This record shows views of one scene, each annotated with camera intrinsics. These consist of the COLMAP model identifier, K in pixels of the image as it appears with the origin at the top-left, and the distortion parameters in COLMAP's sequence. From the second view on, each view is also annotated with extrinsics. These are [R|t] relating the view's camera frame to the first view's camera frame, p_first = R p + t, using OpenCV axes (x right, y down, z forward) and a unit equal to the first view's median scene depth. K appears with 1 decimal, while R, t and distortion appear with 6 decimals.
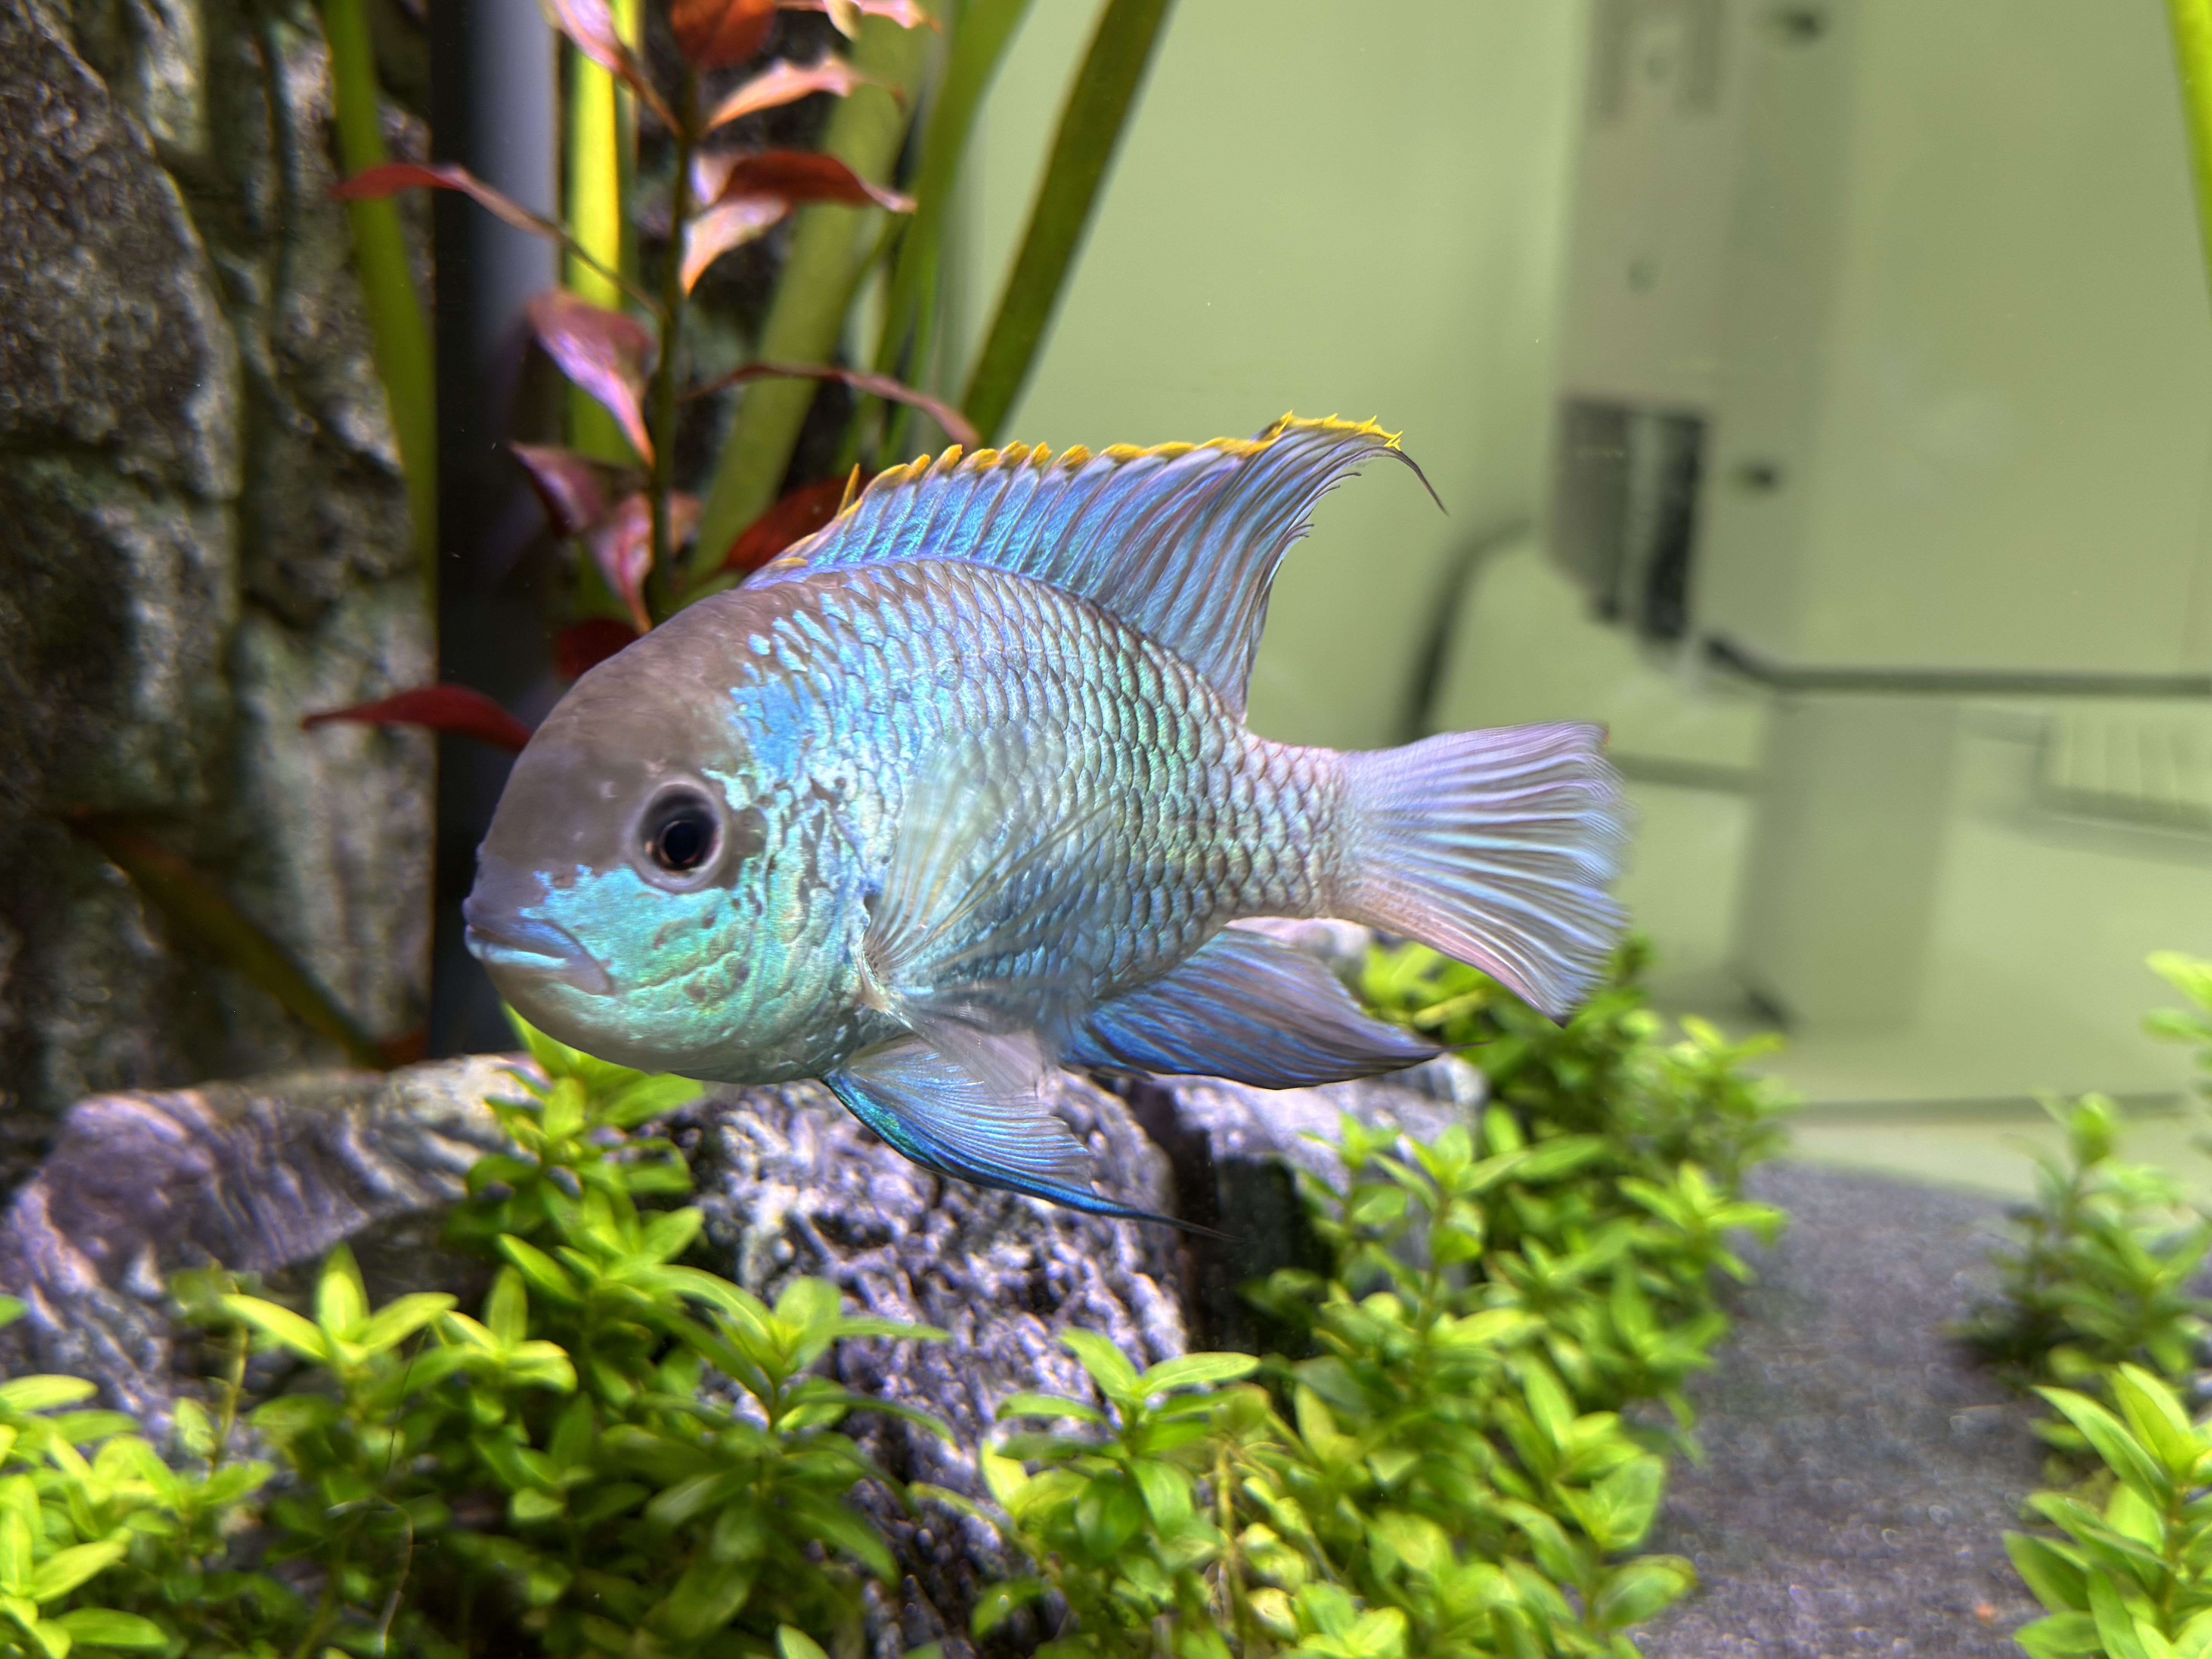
lens RADIAL K [[2252.2, 0, 1106.0], [0, 2252.2, 829.5], [0, 0, 1]] dist [-0.056060, -0.003183]
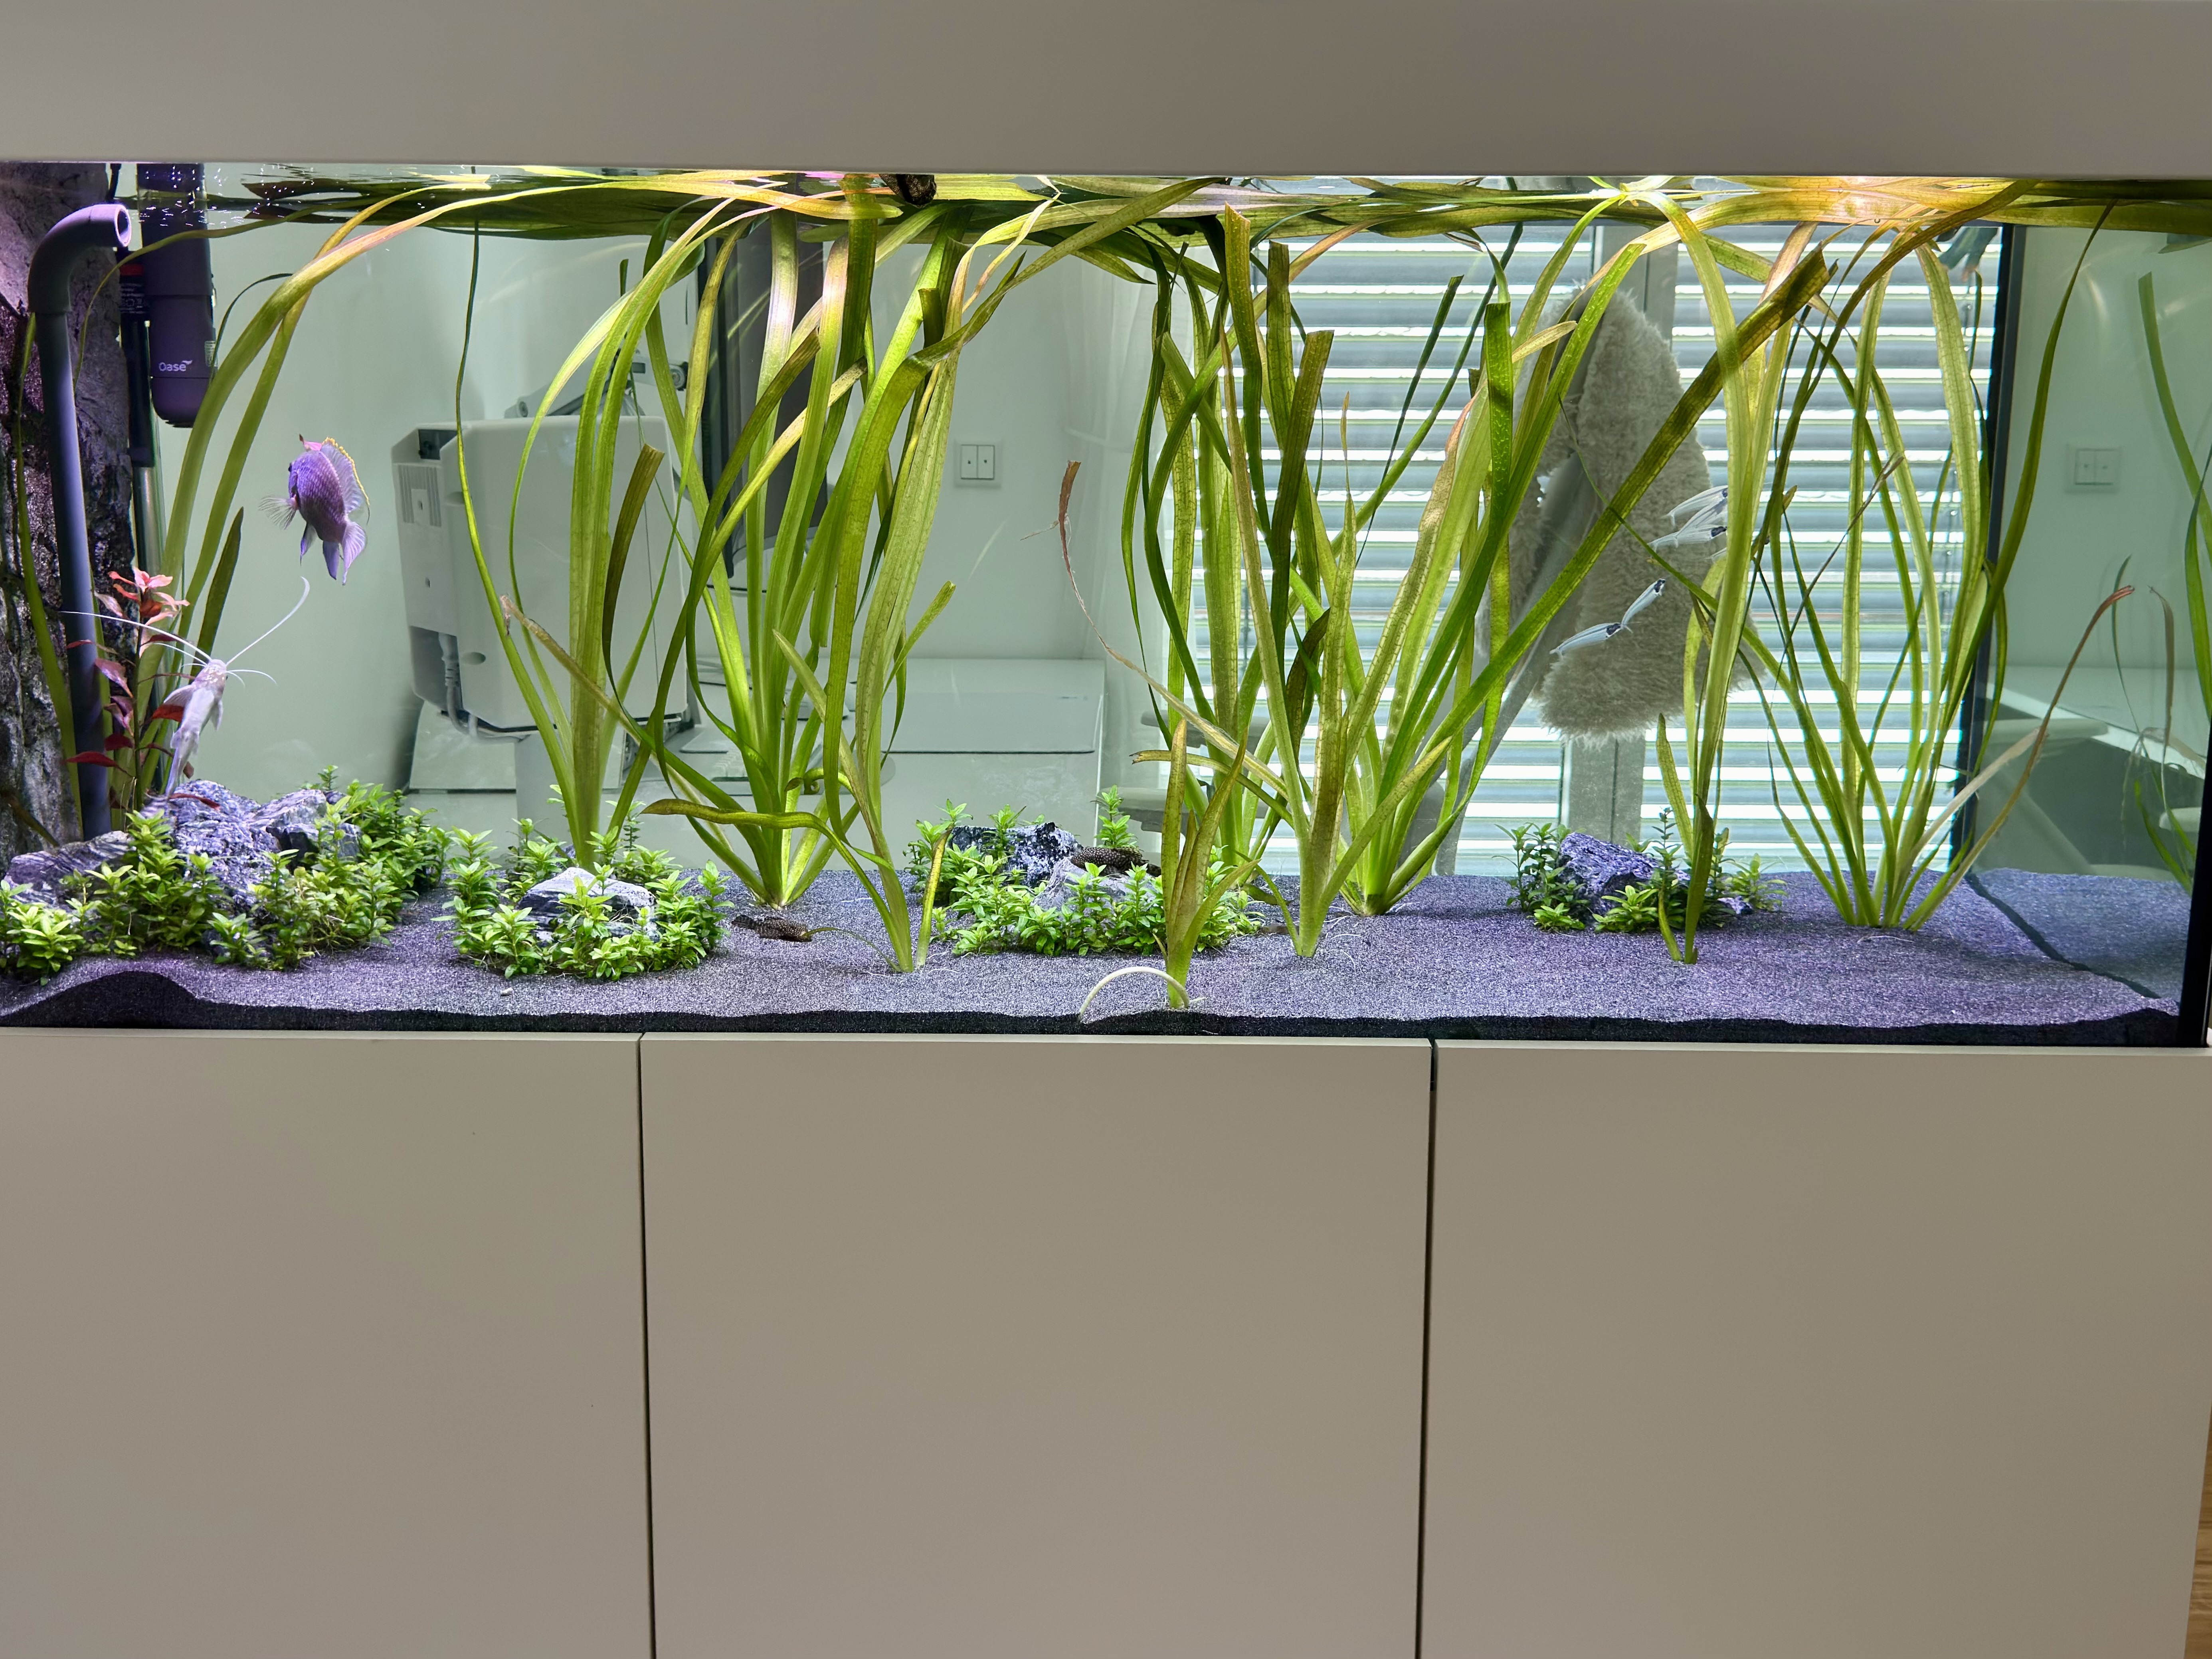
lens RADIAL K [[2252.3, 0, 1106.0], [0, 2252.3, 829.5], [0, 0, 1]] dist [-0.056060, -0.003183]
pose [[0.911452, -0.124261, 0.392192, -0.194825], [0.147114, 0.988705, -0.028635, 0.457568], [-0.384204, 0.083797, 0.919437, -3.391205]]
